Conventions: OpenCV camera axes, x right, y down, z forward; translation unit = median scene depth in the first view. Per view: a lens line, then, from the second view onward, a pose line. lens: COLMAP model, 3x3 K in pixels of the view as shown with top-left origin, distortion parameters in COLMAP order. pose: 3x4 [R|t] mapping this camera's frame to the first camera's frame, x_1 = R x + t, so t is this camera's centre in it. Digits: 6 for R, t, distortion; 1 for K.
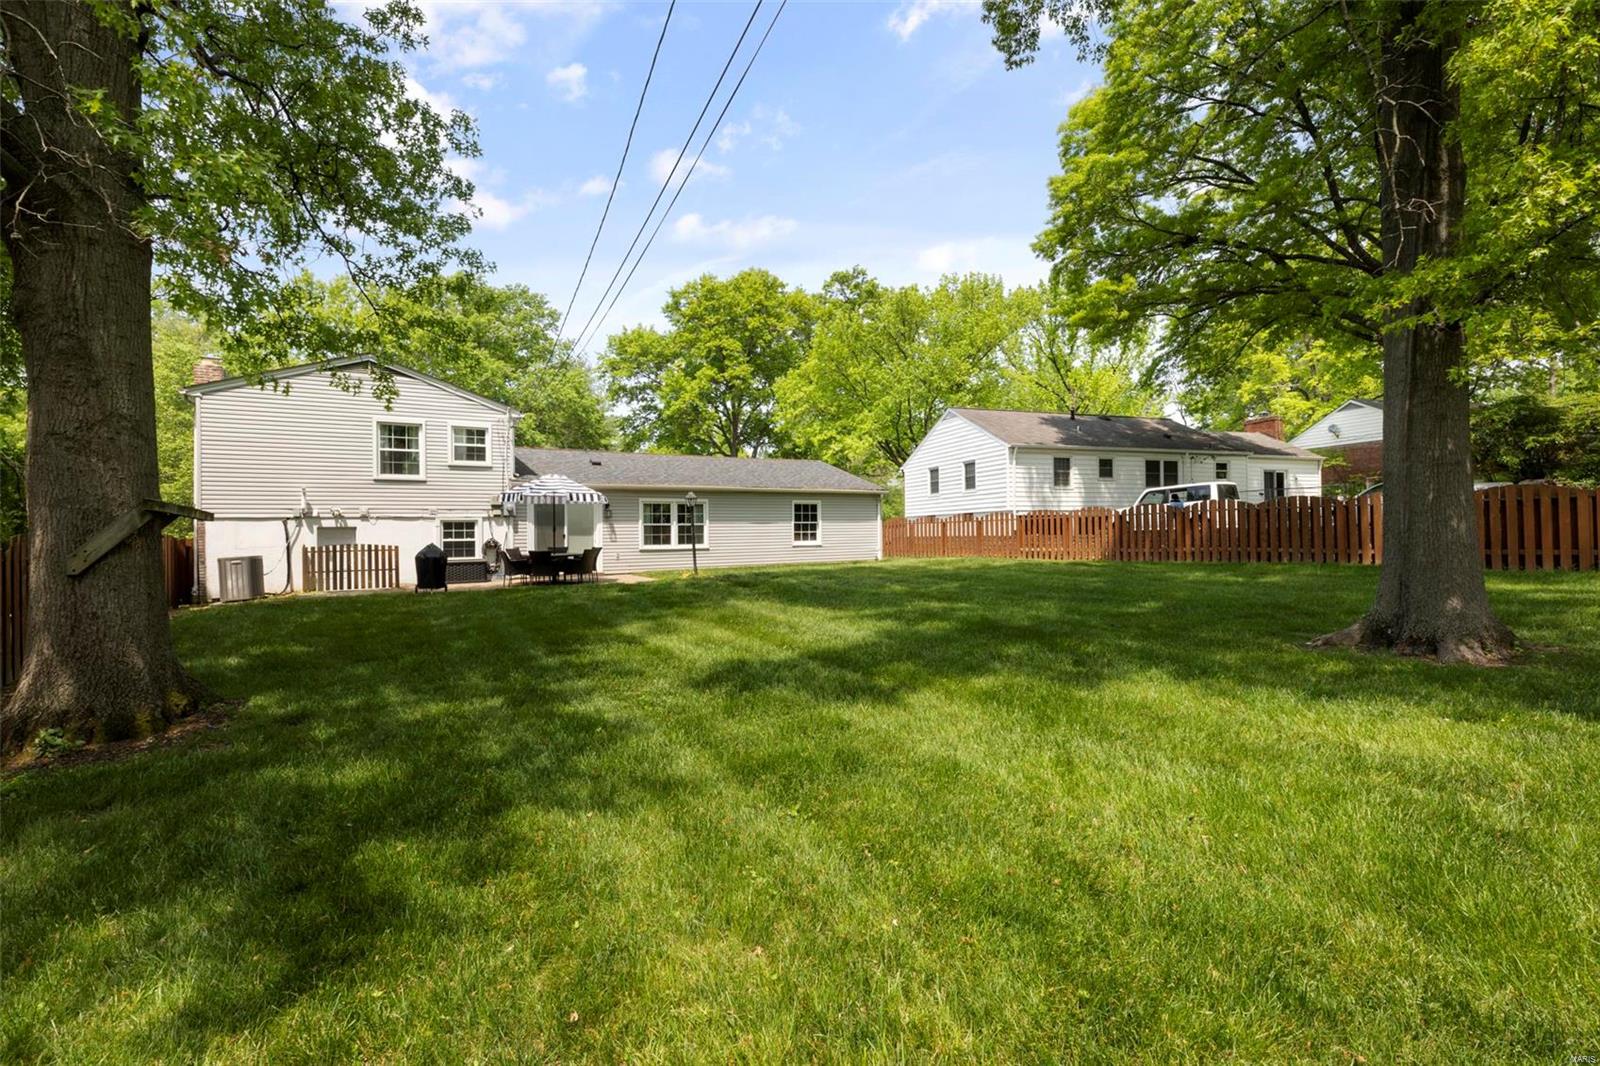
lens RADIAL K [[746.2, 0, 800.2], [0, 746.2, 522.3], [0, 0, 1]] dist [0.000019, -0.000008]
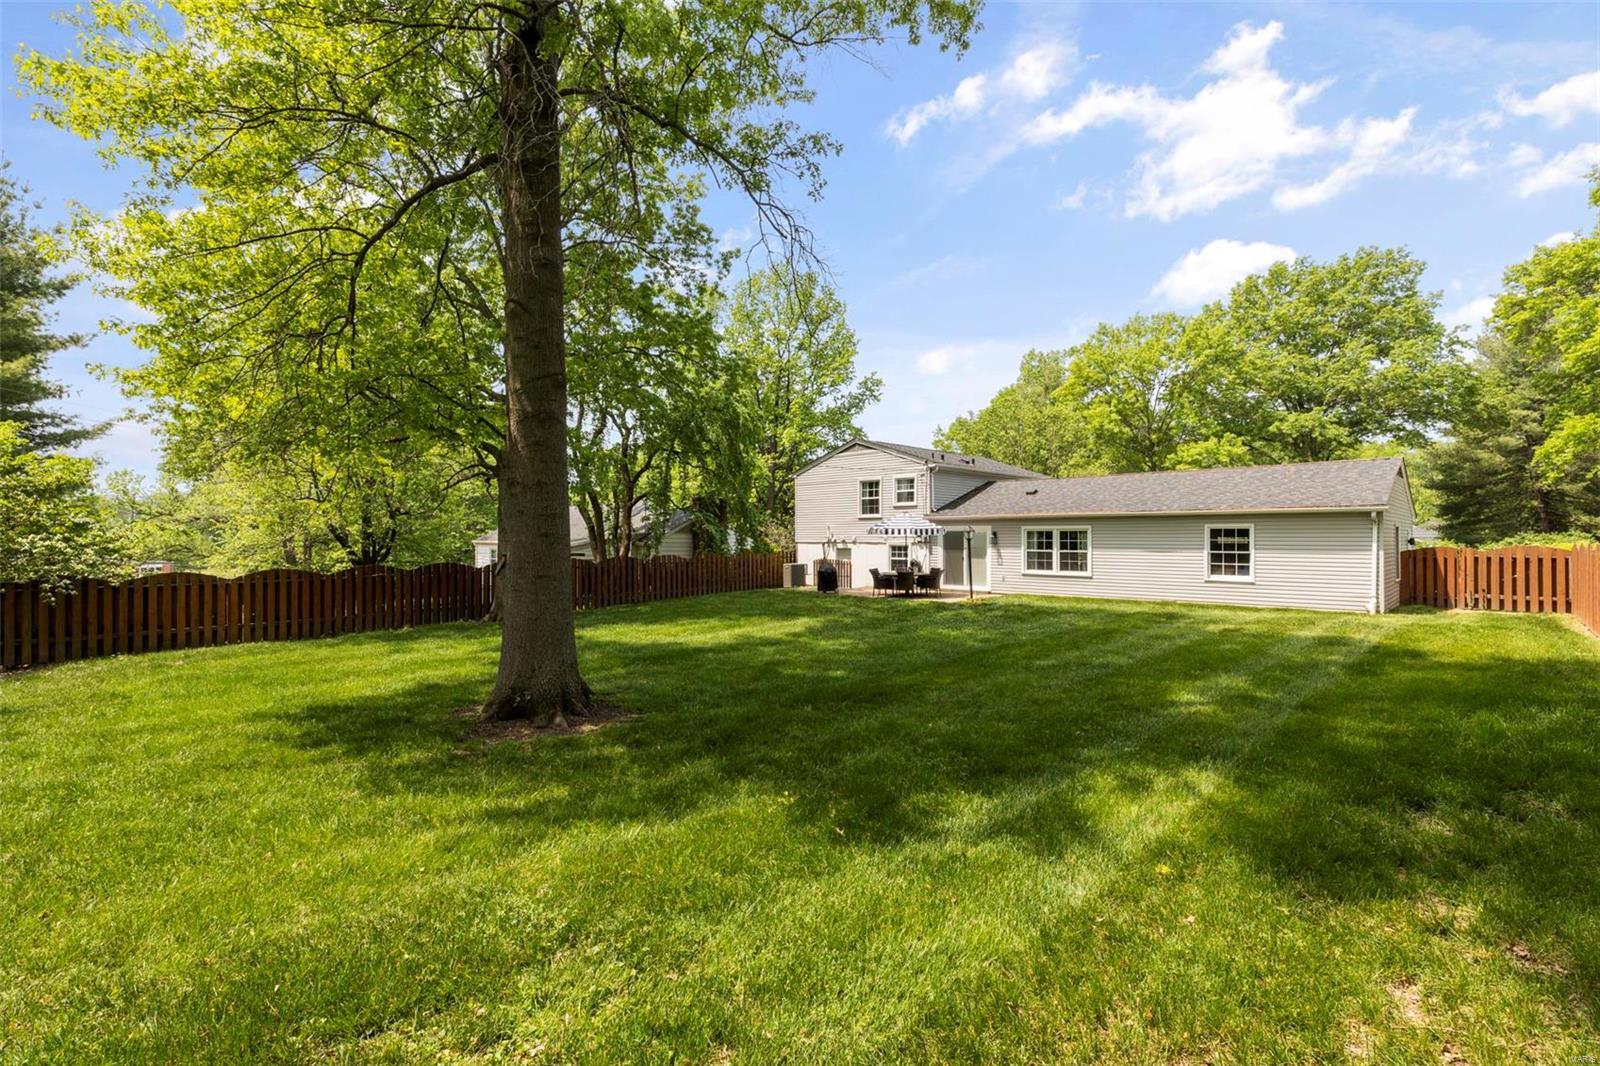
lens RADIAL K [[746.2, 0, 800.7], [0, 746.2, 537.0], [0, 0, 1]] dist [0.000019, -0.000008]
pose [[0.232196, 0.001144, -0.972668, 0.811958], [-0.007801, 0.999969, -0.000686, -0.013862], [0.972638, 0.007747, 0.232198, 0.458444]]
